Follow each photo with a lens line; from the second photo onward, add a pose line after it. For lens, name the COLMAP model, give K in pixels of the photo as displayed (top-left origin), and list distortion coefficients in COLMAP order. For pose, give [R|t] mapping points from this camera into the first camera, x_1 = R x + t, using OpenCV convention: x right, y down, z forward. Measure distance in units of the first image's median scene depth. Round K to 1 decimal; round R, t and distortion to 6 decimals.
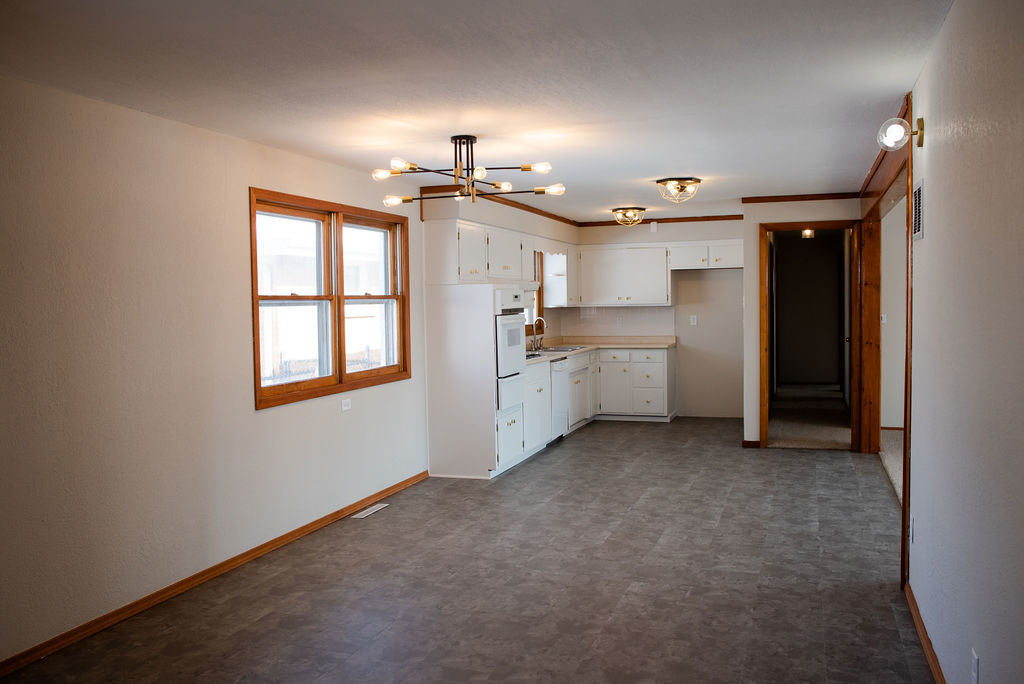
lens RADIAL K [[841.8, 0, 512.0], [0, 841.8, 342.0], [0, 0, 1]] dist [-0.046835, 0.014281]
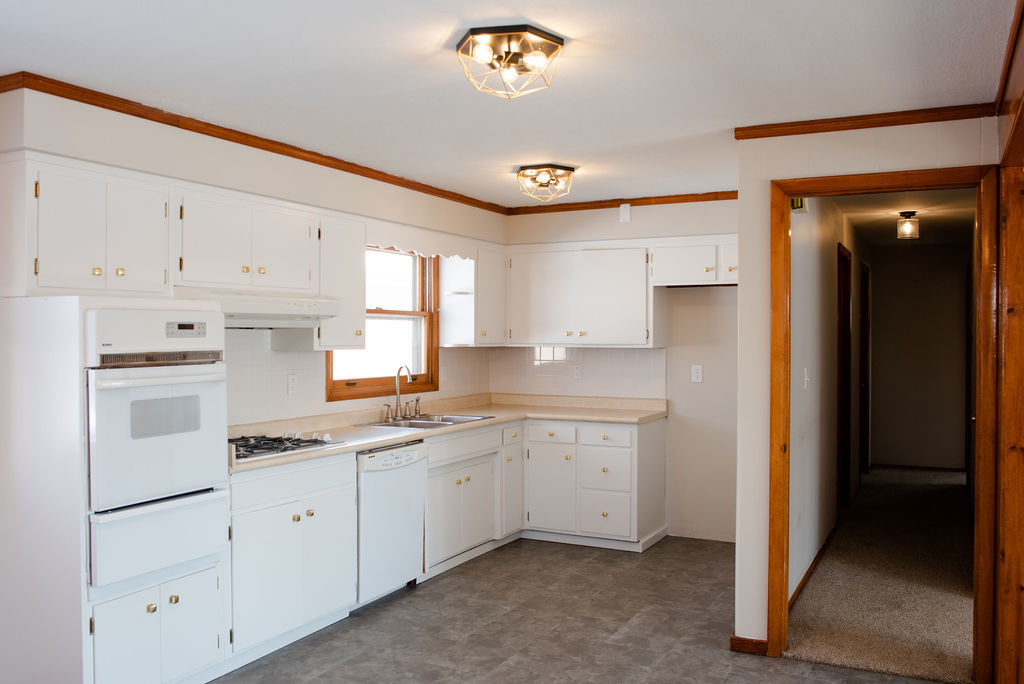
lens RADIAL K [[841.8, 0, 512.0], [0, 841.8, 342.0], [0, 0, 1]] dist [-0.046835, 0.014281]
pose [[0.989582, 0.019061, -0.142704, 0.229232], [-0.024536, 0.999025, -0.036710, -0.030860], [0.141865, 0.039829, 0.989084, 0.537940]]
